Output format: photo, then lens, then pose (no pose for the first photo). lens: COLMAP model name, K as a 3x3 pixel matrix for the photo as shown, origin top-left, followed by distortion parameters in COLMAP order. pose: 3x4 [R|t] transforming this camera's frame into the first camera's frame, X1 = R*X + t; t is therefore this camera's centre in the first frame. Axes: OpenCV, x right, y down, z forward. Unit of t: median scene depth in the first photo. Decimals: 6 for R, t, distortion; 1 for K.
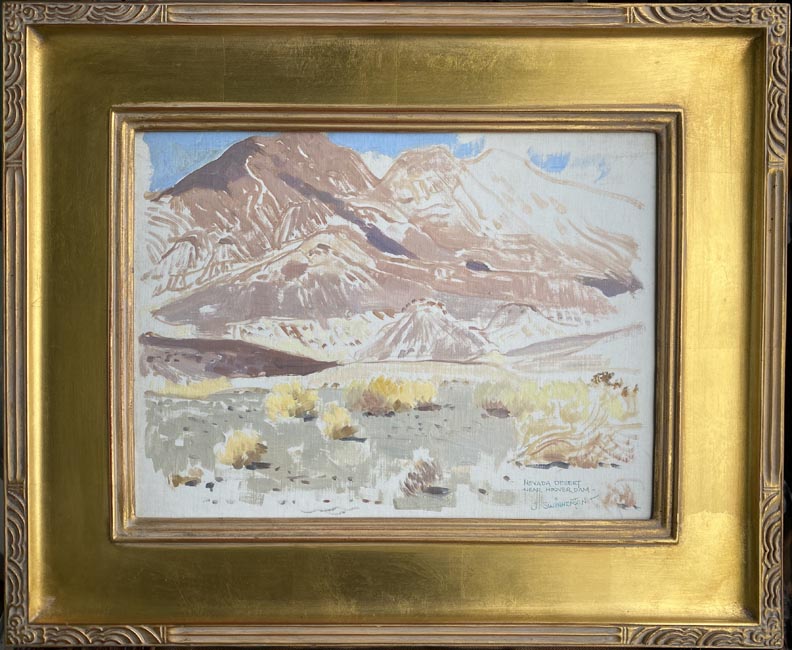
lens RADIAL K [[656.4, 0, 396.3], [0, 656.4, 325.2], [0, 0, 1]] dist [-0.003516, -0.000532]
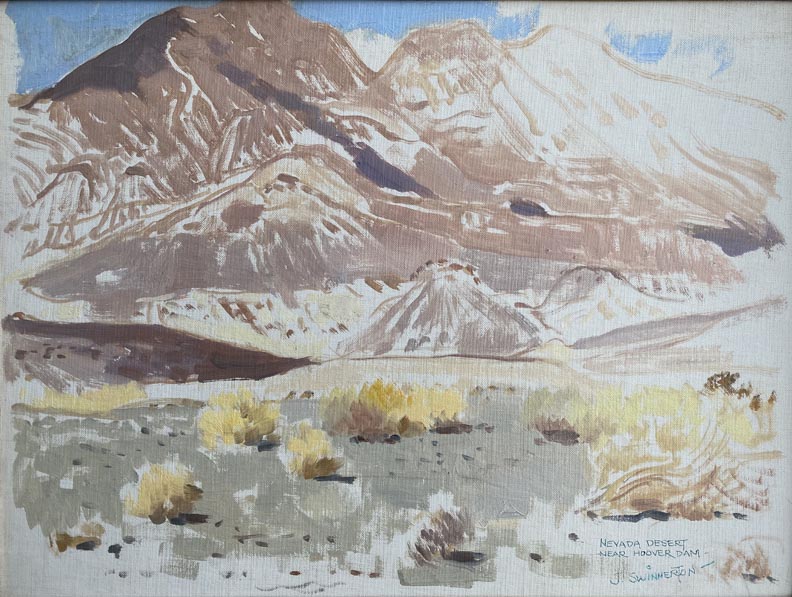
lens RADIAL K [[600.8, 0, 394.6], [0, 600.8, 298.6], [0, 0, 1]] dist [0.013025, 0.003375]
pose [[0.999705, -0.002478, -0.024159, 0.006949], [0.002519, 0.999995, 0.001678, -0.003339], [0.024155, -0.001739, 0.999707, 0.410718]]
